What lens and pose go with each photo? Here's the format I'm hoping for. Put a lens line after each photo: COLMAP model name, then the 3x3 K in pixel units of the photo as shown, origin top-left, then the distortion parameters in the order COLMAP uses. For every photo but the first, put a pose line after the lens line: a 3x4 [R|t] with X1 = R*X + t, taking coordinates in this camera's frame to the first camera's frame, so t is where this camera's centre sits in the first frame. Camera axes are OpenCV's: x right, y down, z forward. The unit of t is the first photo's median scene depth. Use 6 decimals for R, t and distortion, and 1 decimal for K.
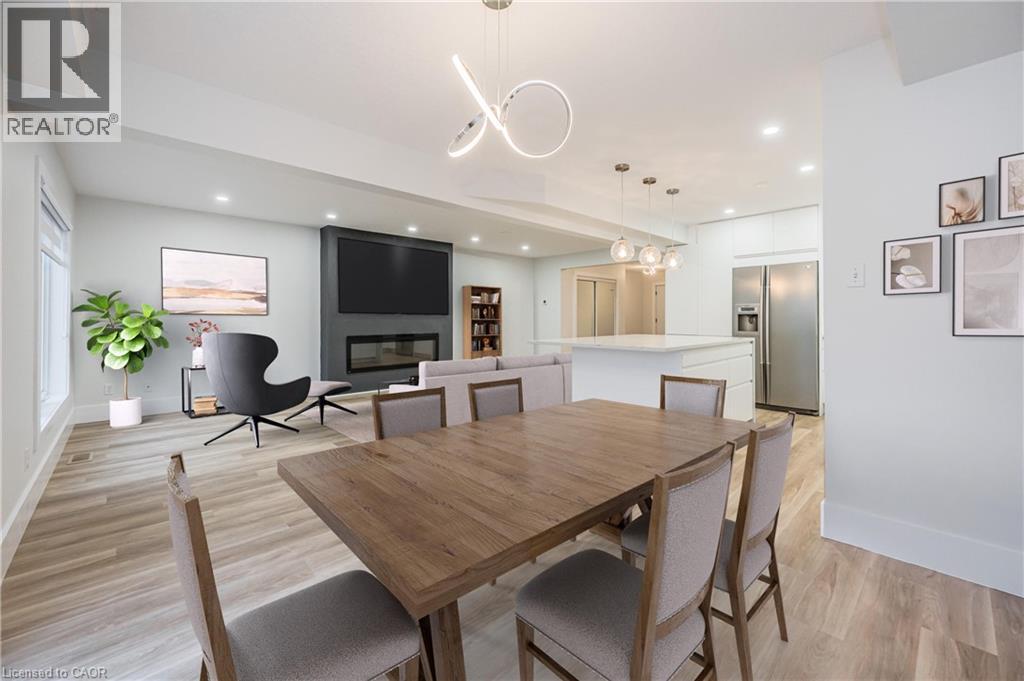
lens RADIAL K [[416.6, 0, 516.8], [0, 416.6, 313.6], [0, 0, 1]] dist [-0.001485, -0.000421]
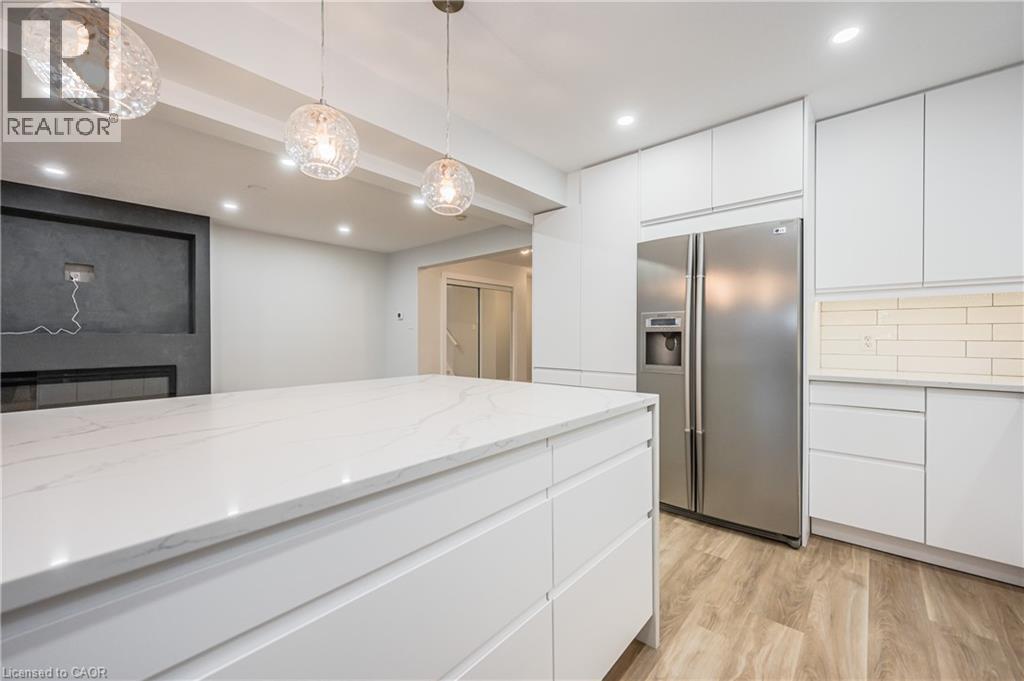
lens RADIAL K [[420.9, 0, 509.7], [0, 420.9, 340.1], [0, 0, 1]] dist [0.000514, 0.000168]
pose [[0.995044, -0.001962, 0.099421, 0.312827], [0.000474, 0.999888, 0.014991, 0.003580], [-0.099439, -0.014869, 0.994933, 0.500715]]
